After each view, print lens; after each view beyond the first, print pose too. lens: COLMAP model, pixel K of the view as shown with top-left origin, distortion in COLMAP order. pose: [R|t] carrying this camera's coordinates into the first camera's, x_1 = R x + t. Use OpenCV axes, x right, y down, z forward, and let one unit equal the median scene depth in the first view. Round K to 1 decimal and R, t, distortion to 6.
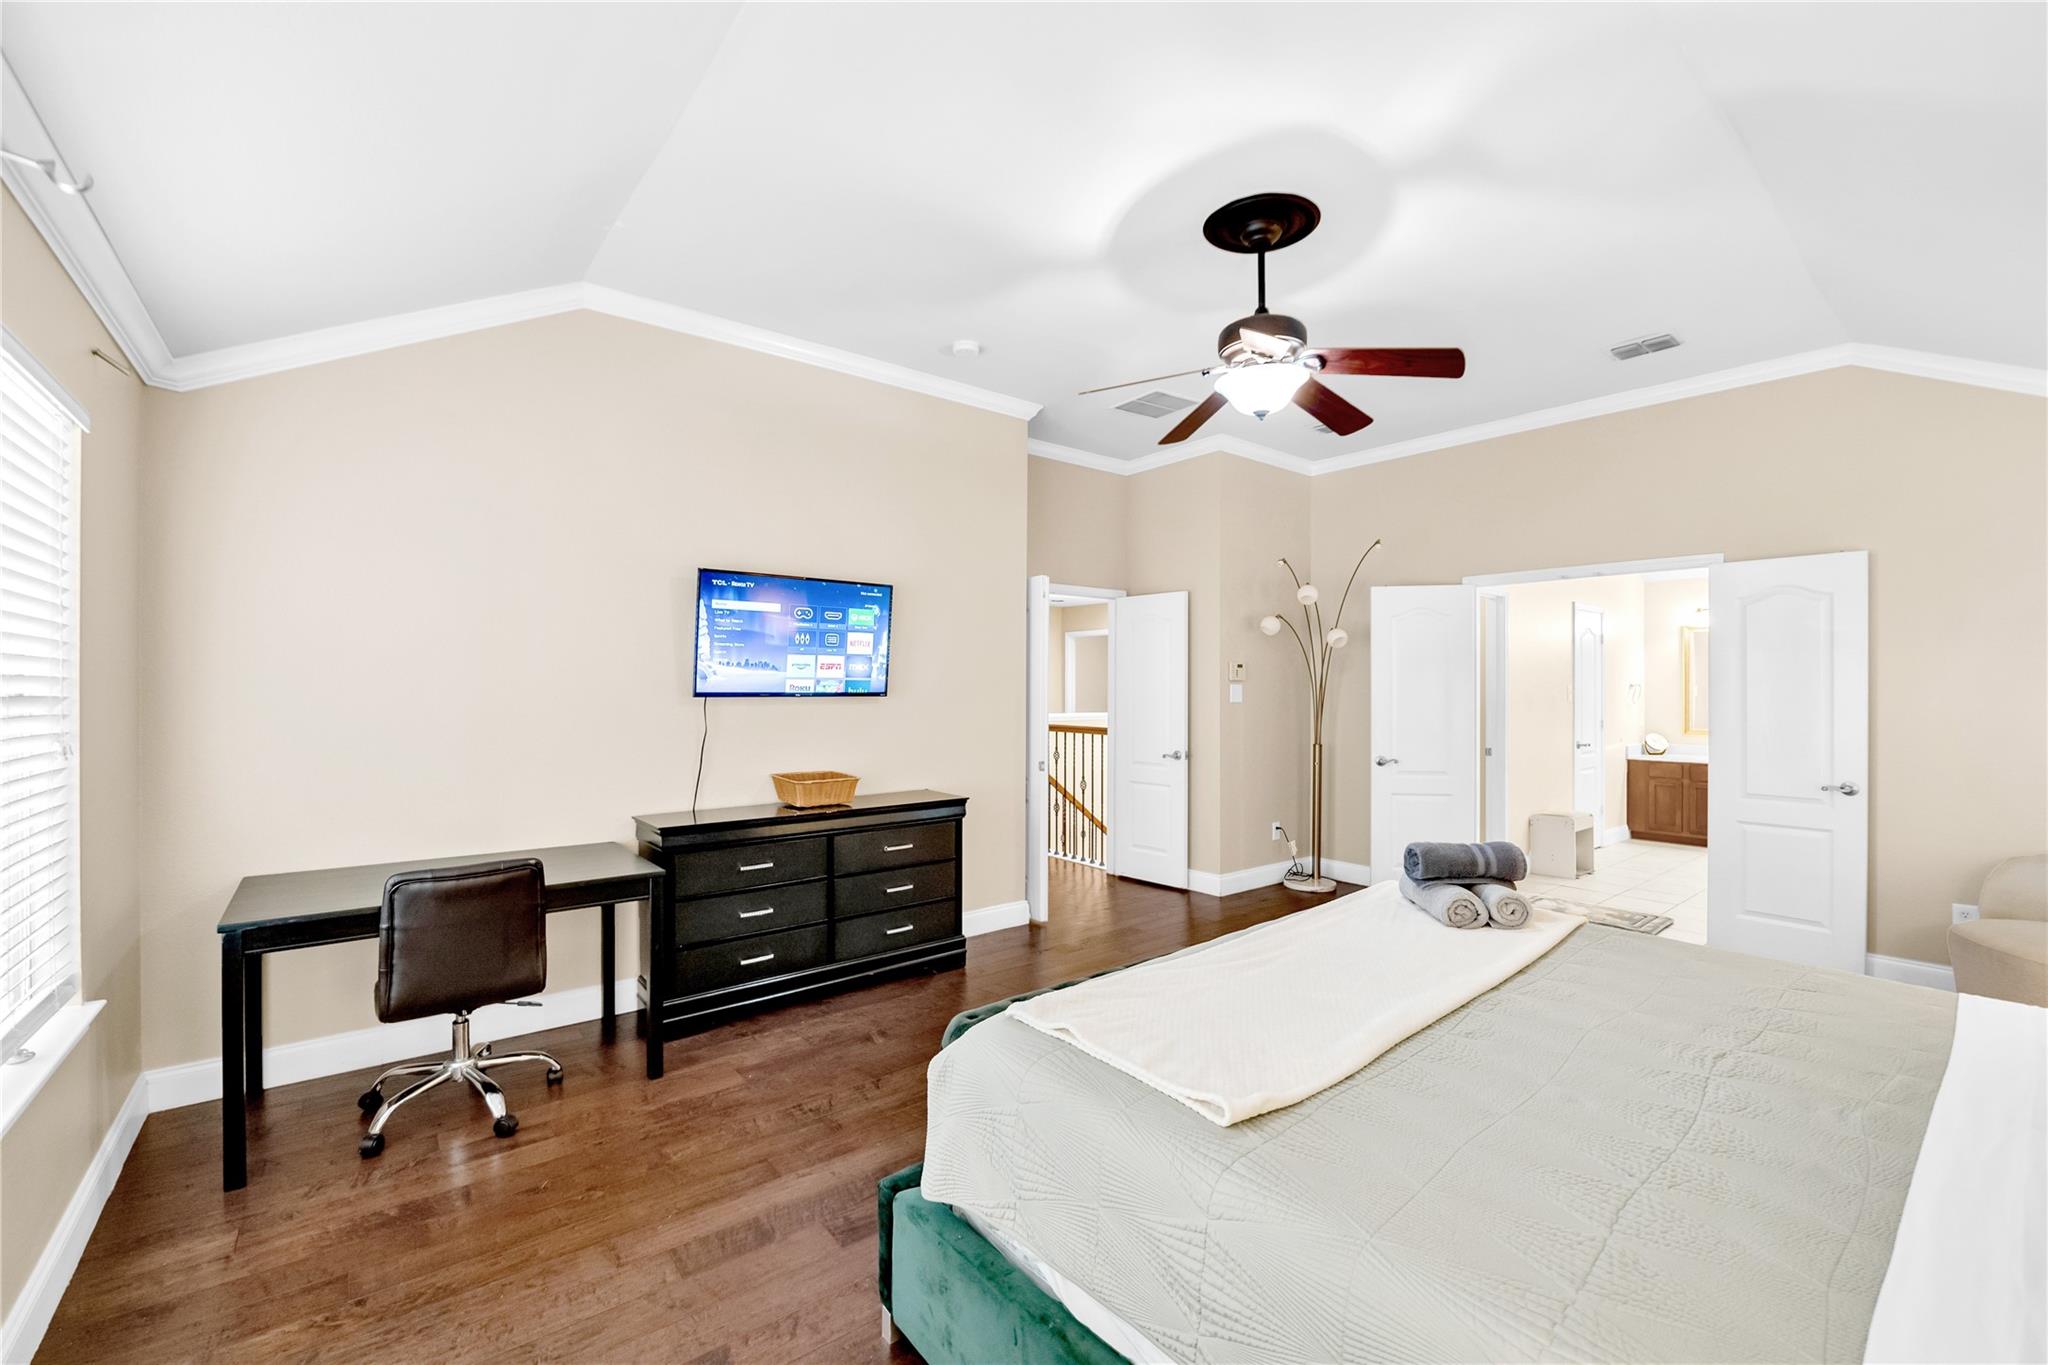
lens RADIAL K [[831.8, 0, 1025.4], [0, 831.8, 683.4], [0, 0, 1]] dist [-0.002304, -0.000068]
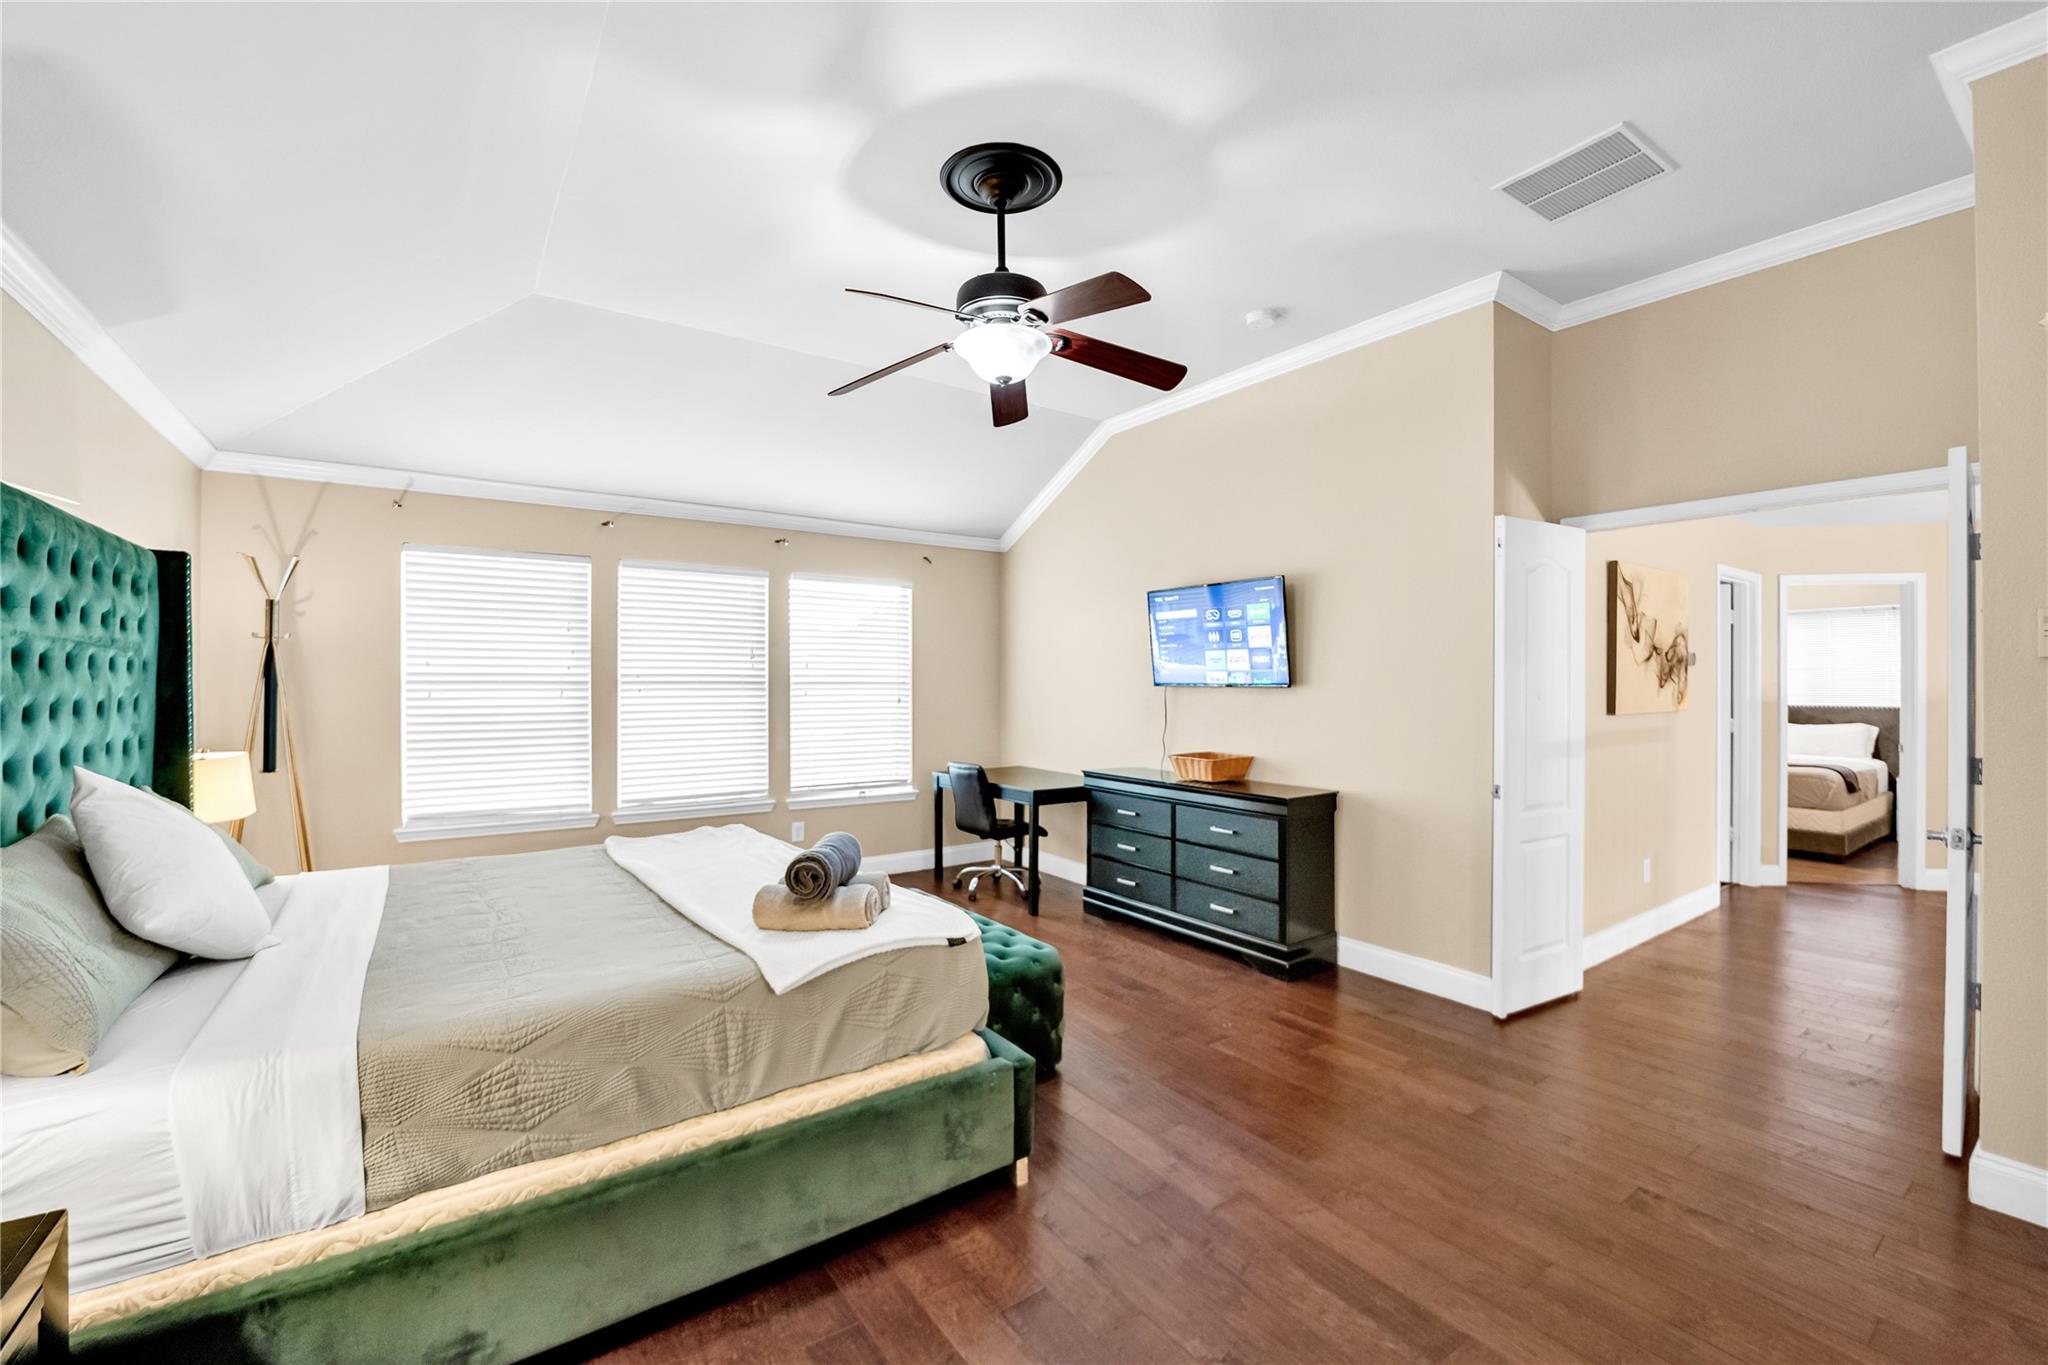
lens RADIAL K [[831.8, 0, 1023.3], [0, 831.8, 681.6], [0, 0, 1]] dist [-0.002304, -0.000068]
pose [[-0.075670, -0.000695, -0.997133, 0.895077], [0.003125, 0.999995, -0.000934, 0.008700], [0.997128, -0.003186, -0.075667, 0.813872]]
